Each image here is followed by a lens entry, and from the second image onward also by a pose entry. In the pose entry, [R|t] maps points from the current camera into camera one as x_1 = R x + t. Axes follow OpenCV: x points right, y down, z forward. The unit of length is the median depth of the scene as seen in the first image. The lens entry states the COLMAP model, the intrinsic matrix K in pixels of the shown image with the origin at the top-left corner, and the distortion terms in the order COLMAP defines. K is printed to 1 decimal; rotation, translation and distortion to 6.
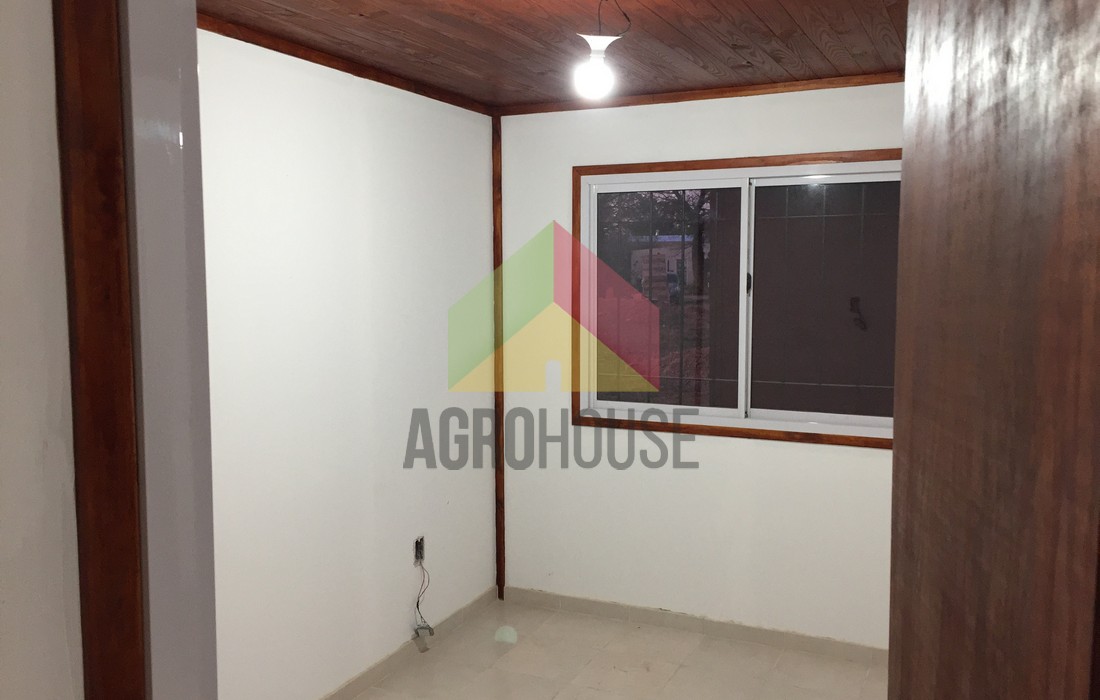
lens RADIAL K [[946.6, 0, 550.0], [0, 946.6, 350.0], [0, 0, 1]] dist [0.081599, -0.128098]
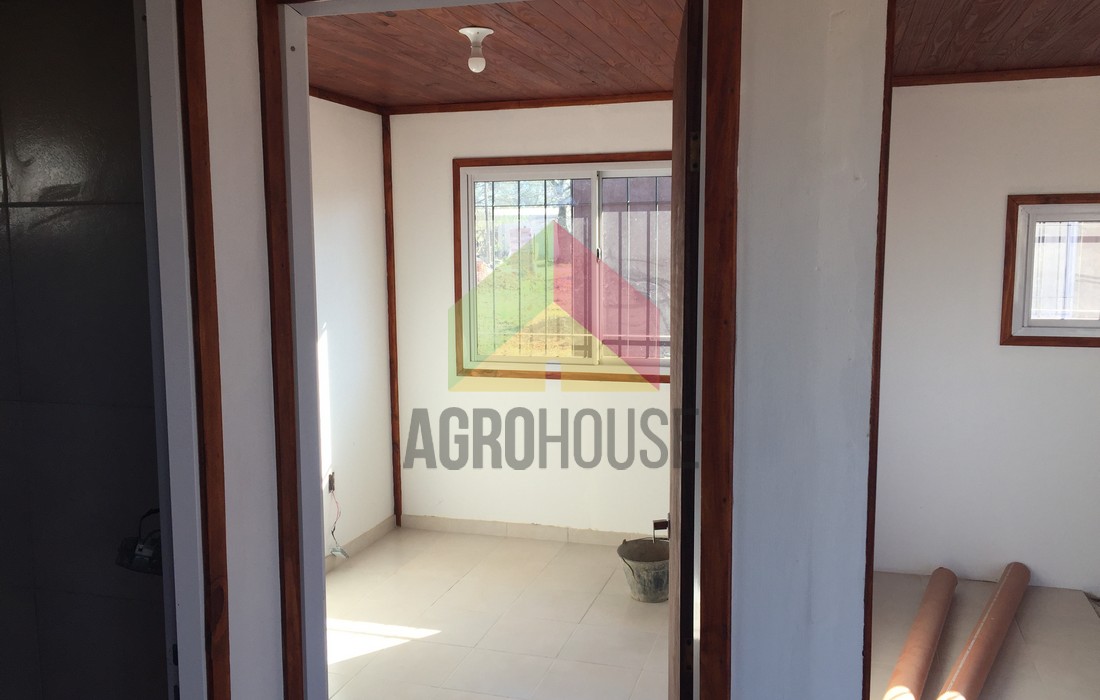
lens RADIAL K [[941.1, 0, 553.1], [0, 941.1, 345.6], [0, 0, 1]] dist [0.061569, -0.110361]
pose [[0.989682, -0.022299, 0.141537, -0.024658], [0.018964, 0.999511, 0.024870, 0.013662], [-0.142022, -0.021929, 0.989621, -0.199507]]
